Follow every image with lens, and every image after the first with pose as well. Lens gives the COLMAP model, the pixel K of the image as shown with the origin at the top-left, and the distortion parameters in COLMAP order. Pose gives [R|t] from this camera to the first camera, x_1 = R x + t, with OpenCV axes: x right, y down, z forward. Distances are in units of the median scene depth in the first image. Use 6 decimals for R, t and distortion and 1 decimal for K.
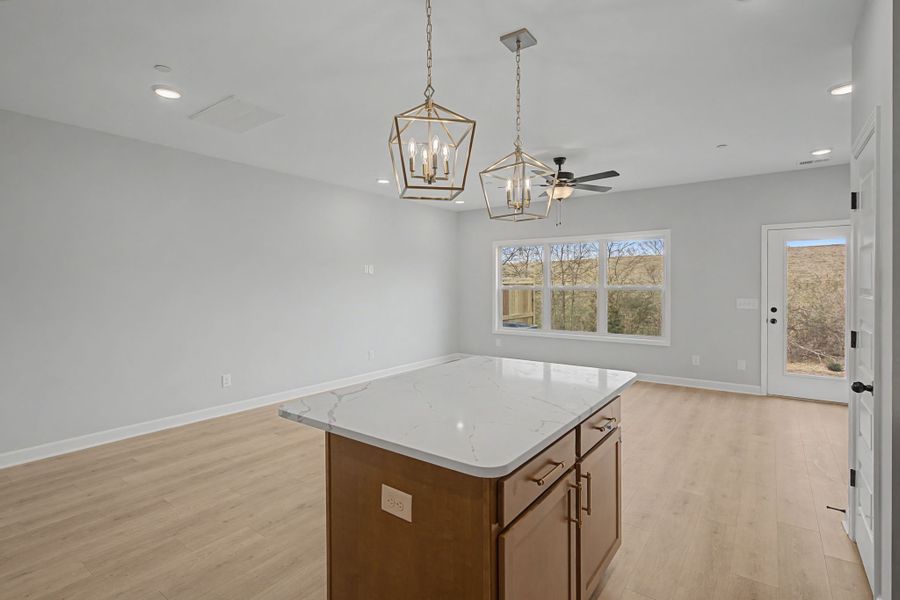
lens RADIAL K [[436.5, 0, 456.4], [0, 436.5, 293.2], [0, 0, 1]] dist [-0.000257, 0.001476]
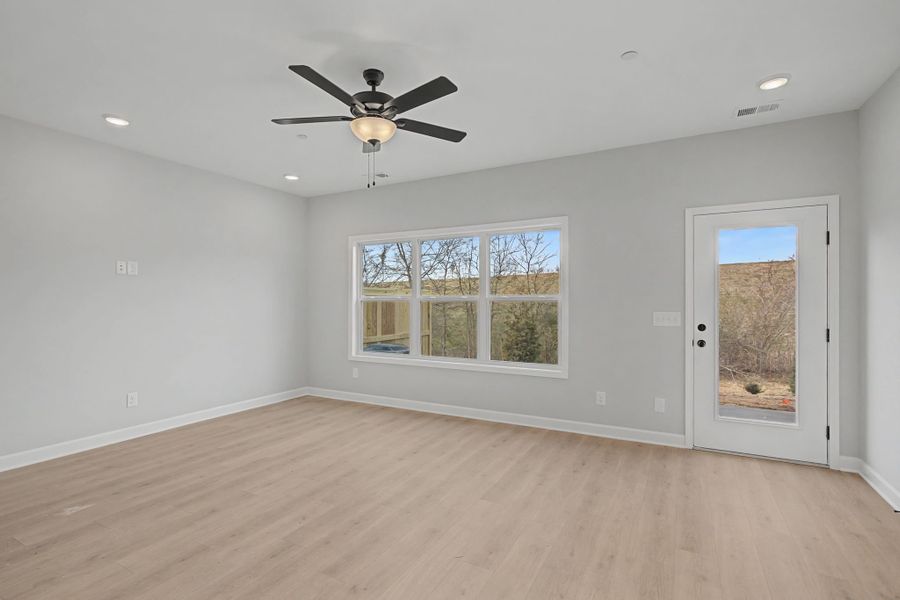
lens RADIAL K [[436.5, 0, 451.8], [0, 436.5, 306.4], [0, 0, 1]] dist [-0.000257, 0.001476]
pose [[0.990412, 0.000029, 0.138142, 0.205342], [0.001040, 0.999970, -0.007664, 0.008211], [-0.138138, 0.007735, 0.990383, 0.319668]]
